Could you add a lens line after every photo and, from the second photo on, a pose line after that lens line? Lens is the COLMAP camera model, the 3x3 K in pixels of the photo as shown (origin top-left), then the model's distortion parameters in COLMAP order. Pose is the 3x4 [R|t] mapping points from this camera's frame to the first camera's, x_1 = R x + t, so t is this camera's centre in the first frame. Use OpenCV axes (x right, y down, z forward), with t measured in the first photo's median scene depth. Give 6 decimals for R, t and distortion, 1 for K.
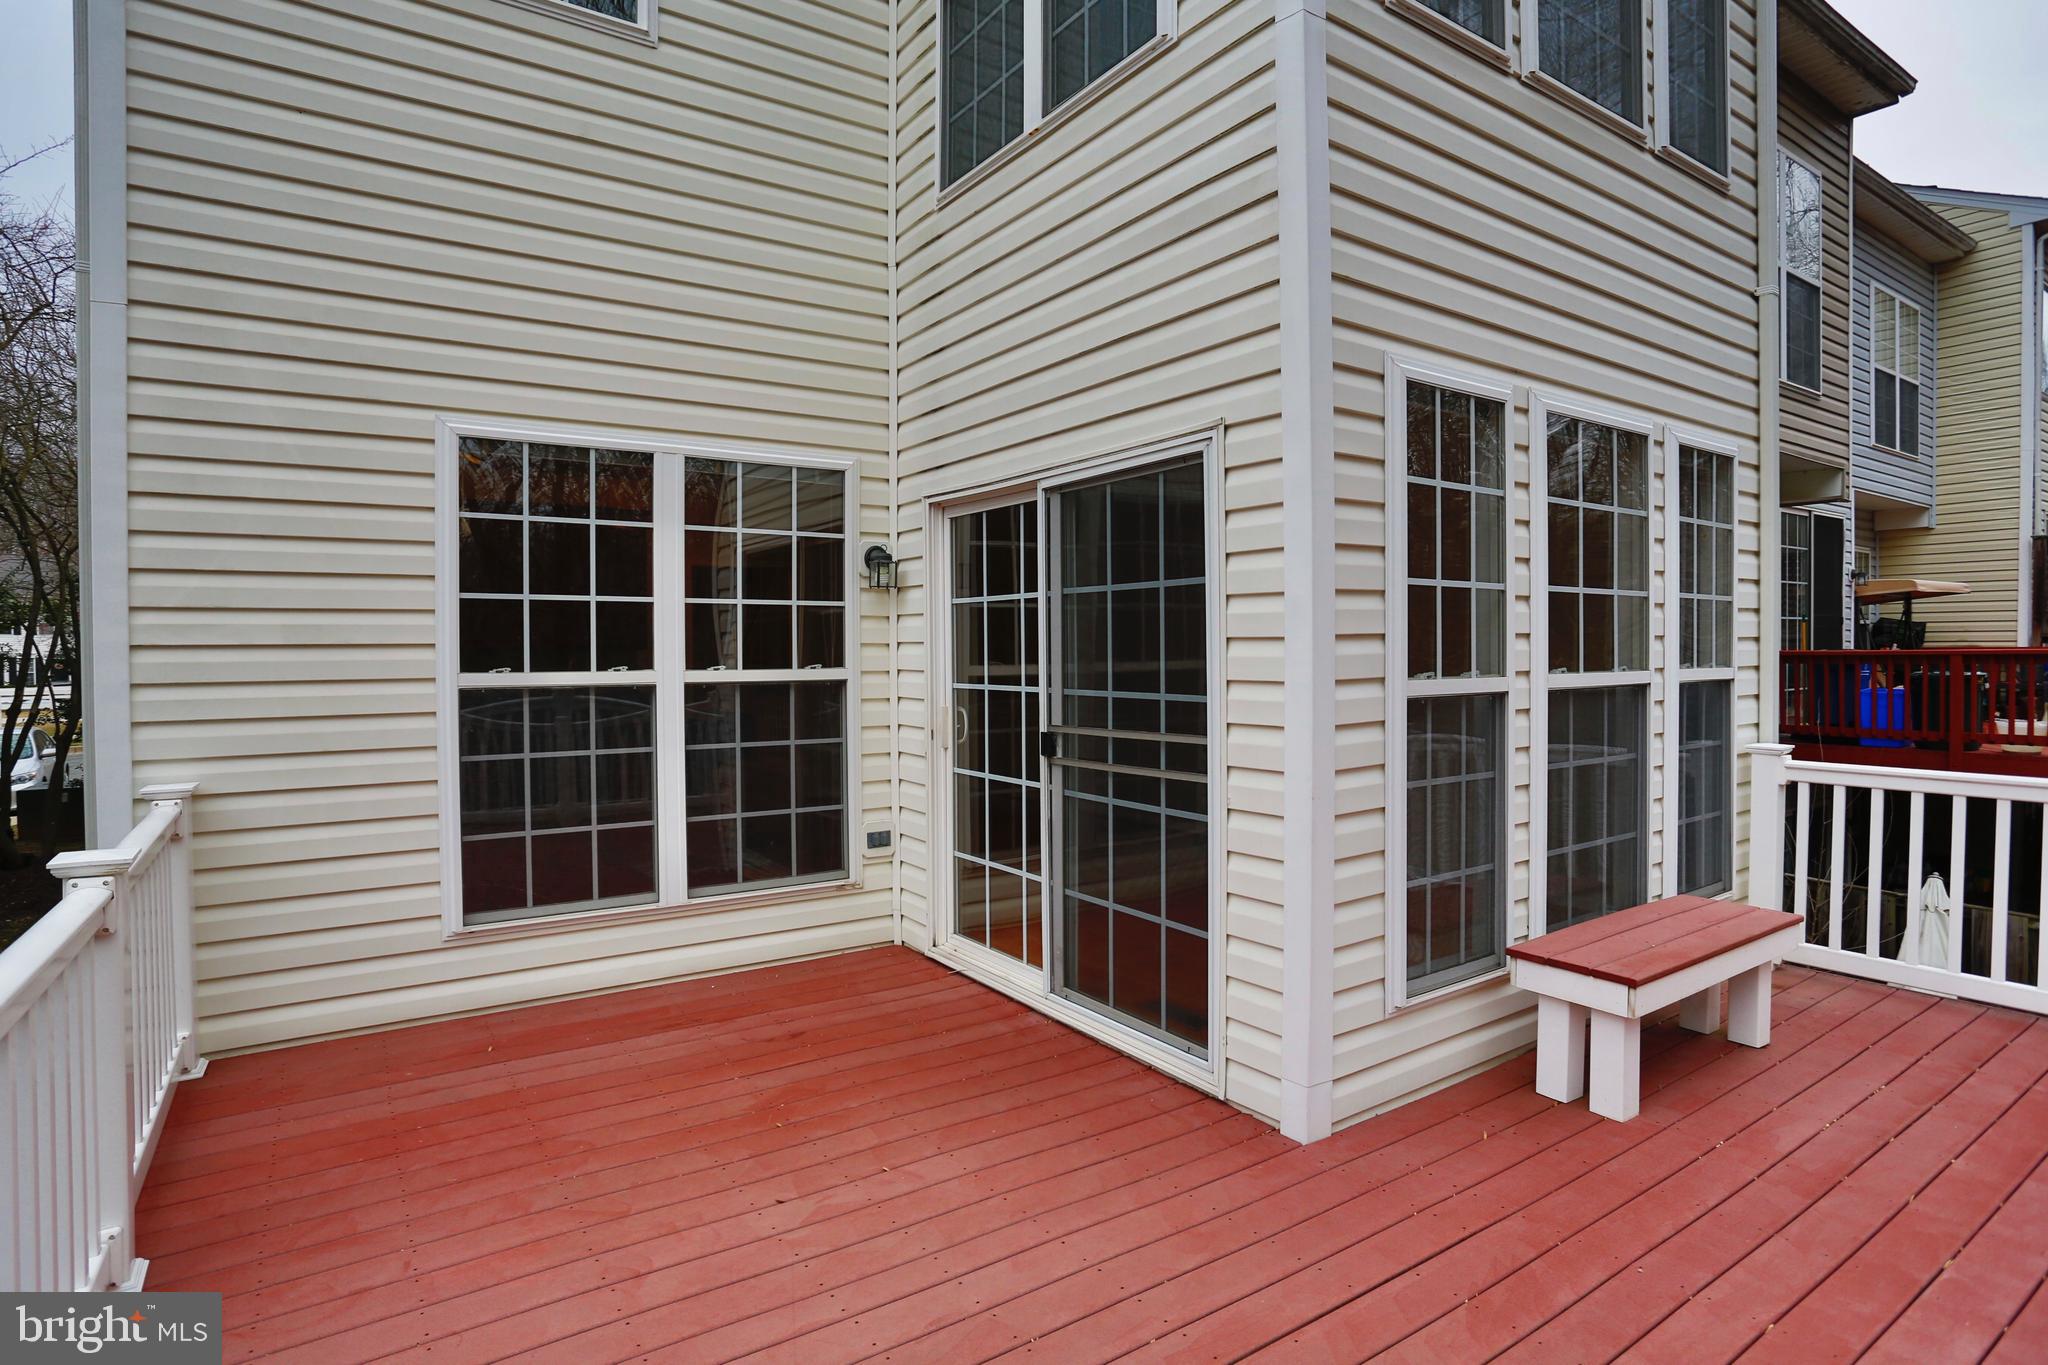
lens RADIAL K [[1003.1, 0, 1009.2], [0, 1003.1, 665.0], [0, 0, 1]] dist [-0.078811, 0.037865]
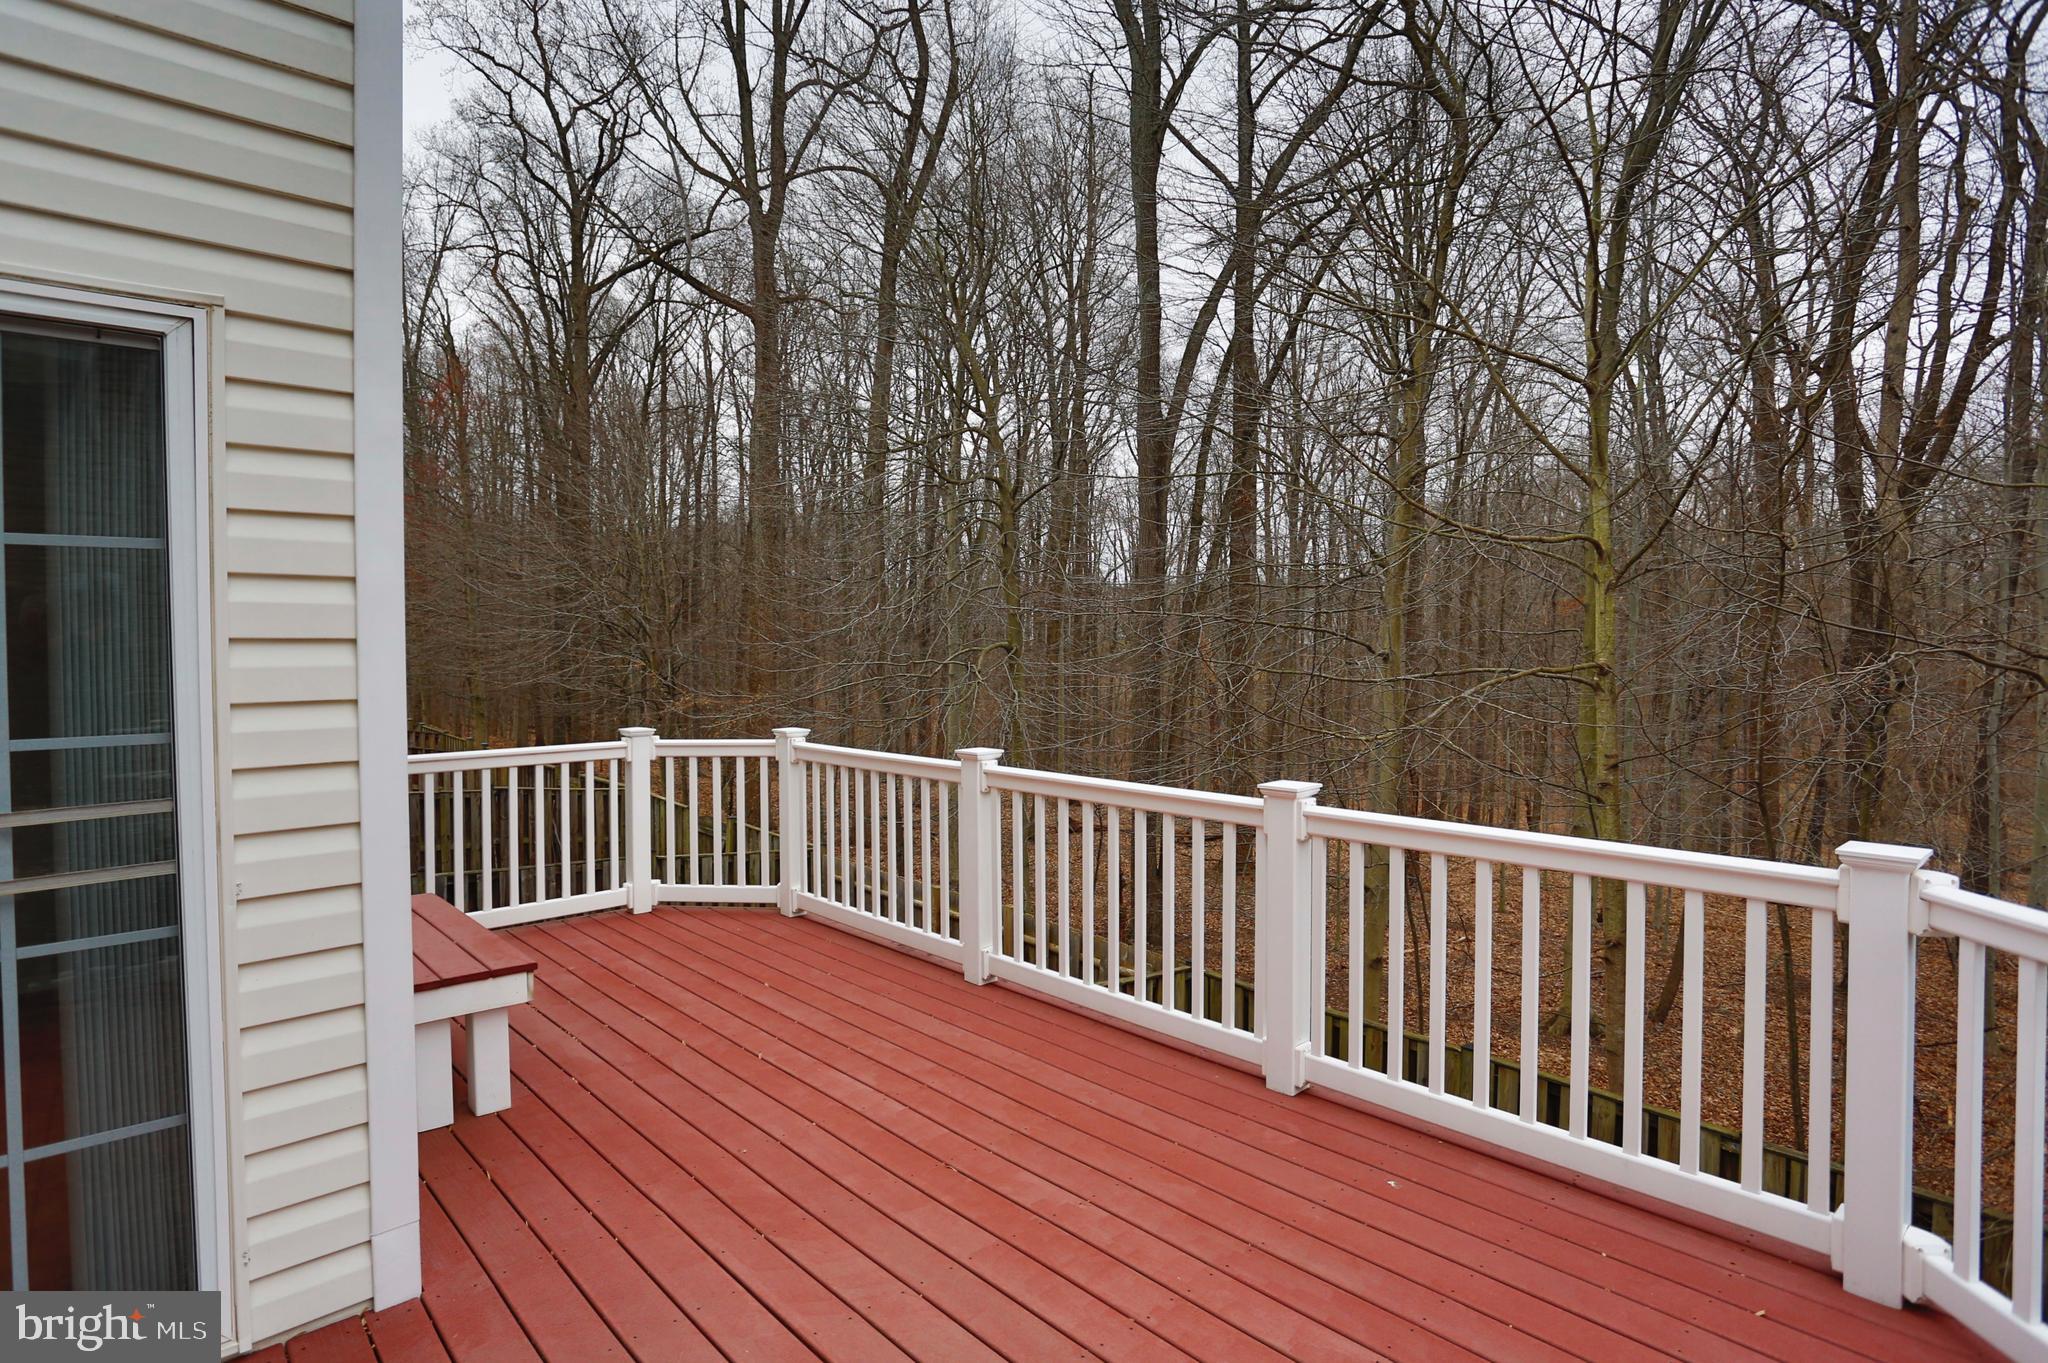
lens RADIAL K [[1003.1, 0, 1009.2], [0, 1003.1, 664.0], [0, 0, 1]] dist [-0.078811, 0.037865]
pose [[-0.104458, -0.012931, 0.994445, -0.508464], [0.010877, 0.999841, 0.014143, -0.016100], [-0.994470, 0.012294, -0.104301, 0.622532]]
